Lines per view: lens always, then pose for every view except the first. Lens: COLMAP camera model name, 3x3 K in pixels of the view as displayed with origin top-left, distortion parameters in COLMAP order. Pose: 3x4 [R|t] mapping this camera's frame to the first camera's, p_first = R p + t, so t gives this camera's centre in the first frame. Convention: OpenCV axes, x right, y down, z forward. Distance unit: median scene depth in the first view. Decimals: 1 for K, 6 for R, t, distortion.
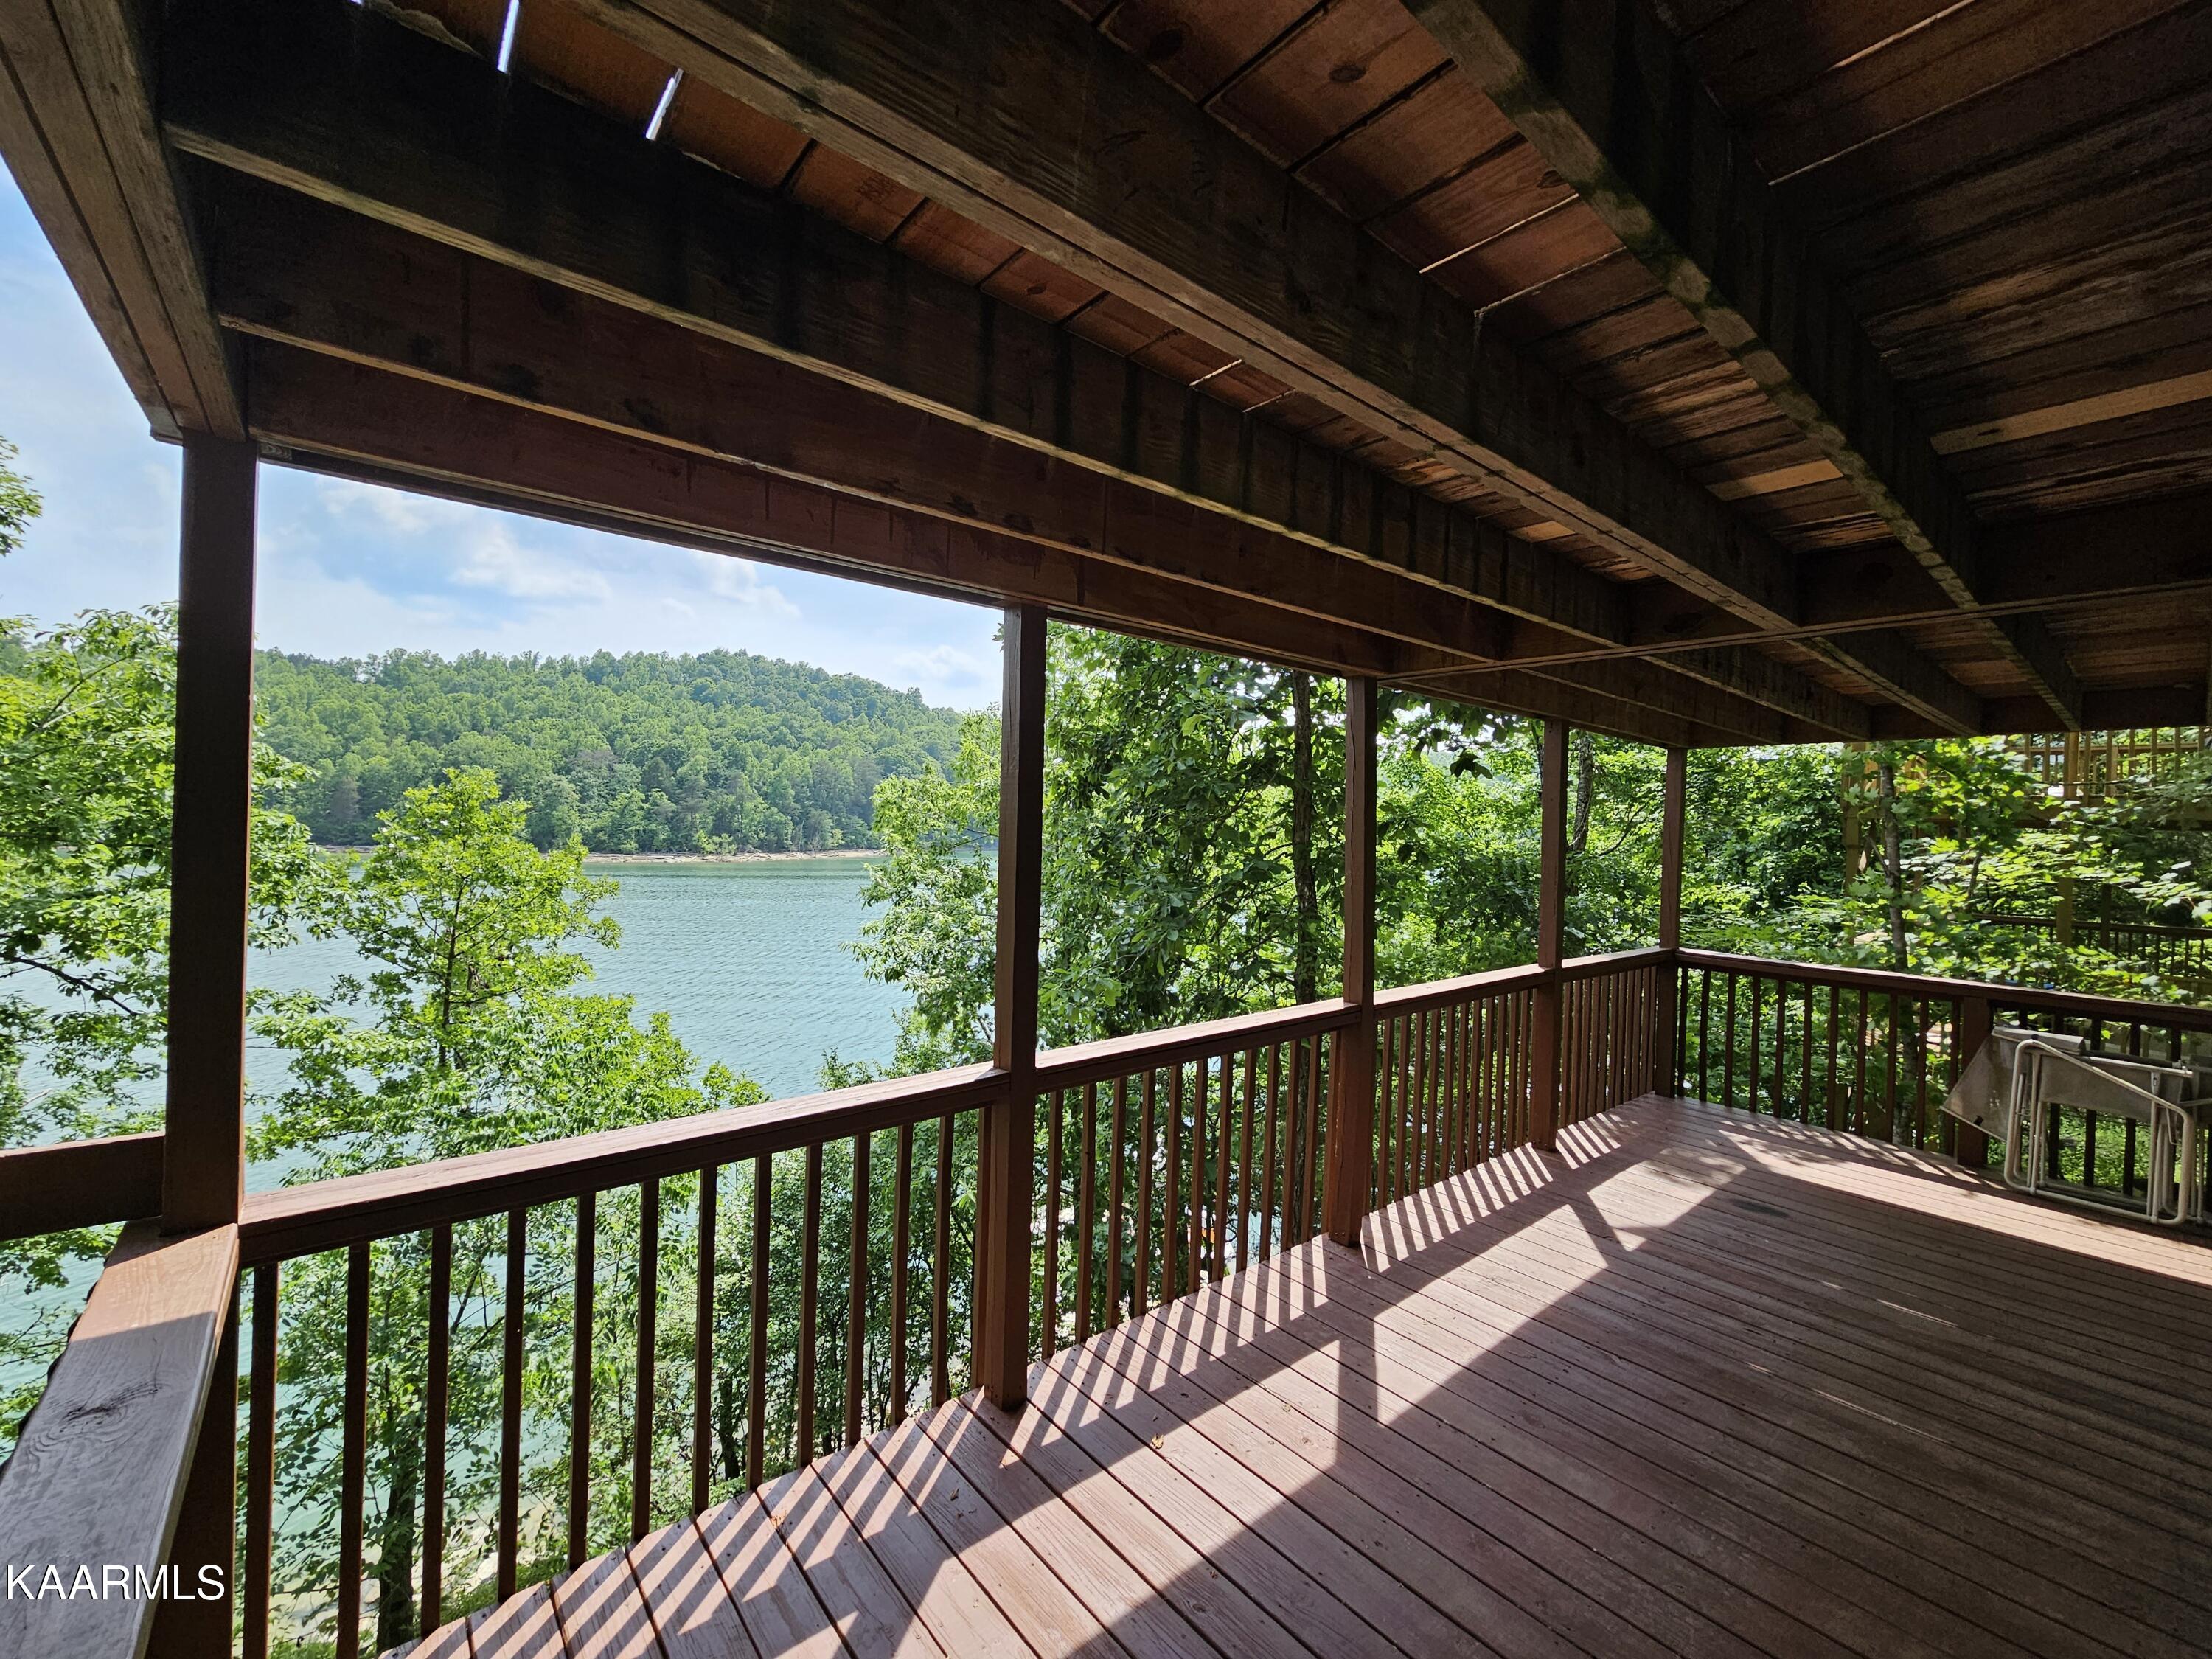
lens RADIAL K [[903.9, 0, 1104.7], [0, 903.9, 824.2], [0, 0, 1]] dist [-0.002735, -0.000419]
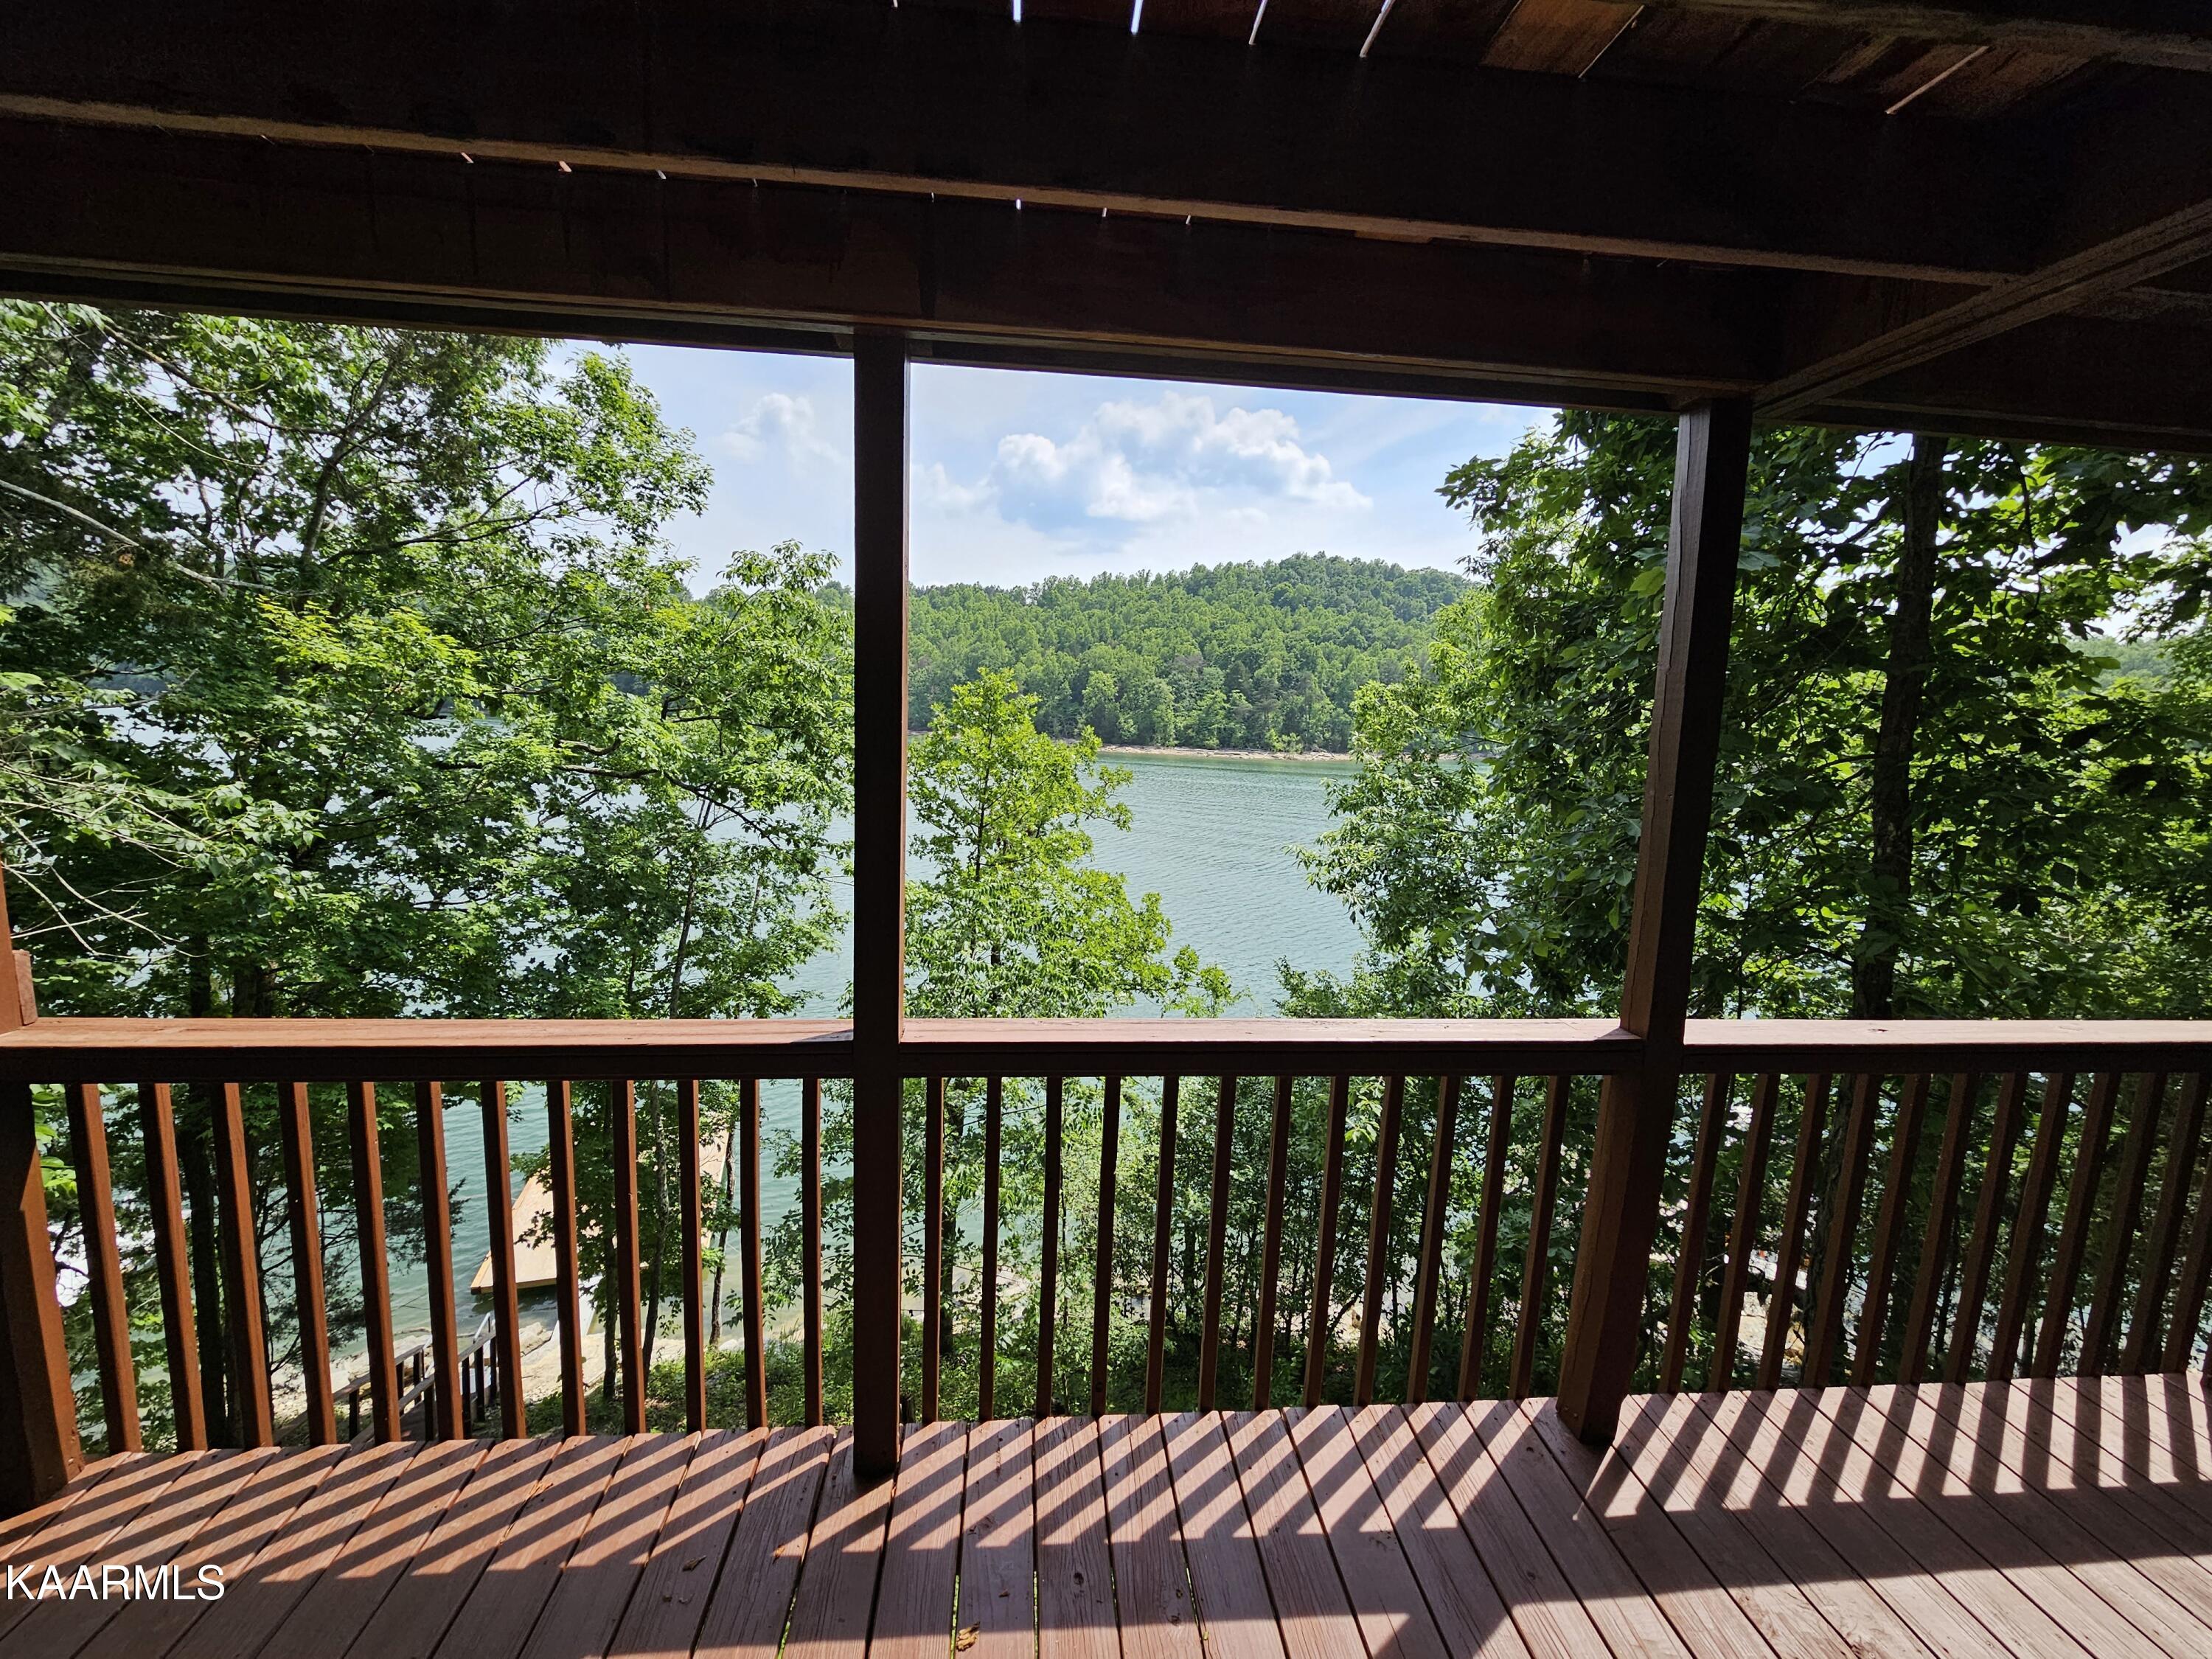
lens RADIAL K [[903.9, 0, 1106.4], [0, 903.9, 835.0], [0, 0, 1]] dist [-0.002735, -0.000419]
pose [[0.822882, 0.086380, -0.561608, 0.090722], [-0.018433, 0.991915, 0.125557, 0.004149], [0.567913, -0.092967, 0.817821, 0.113489]]
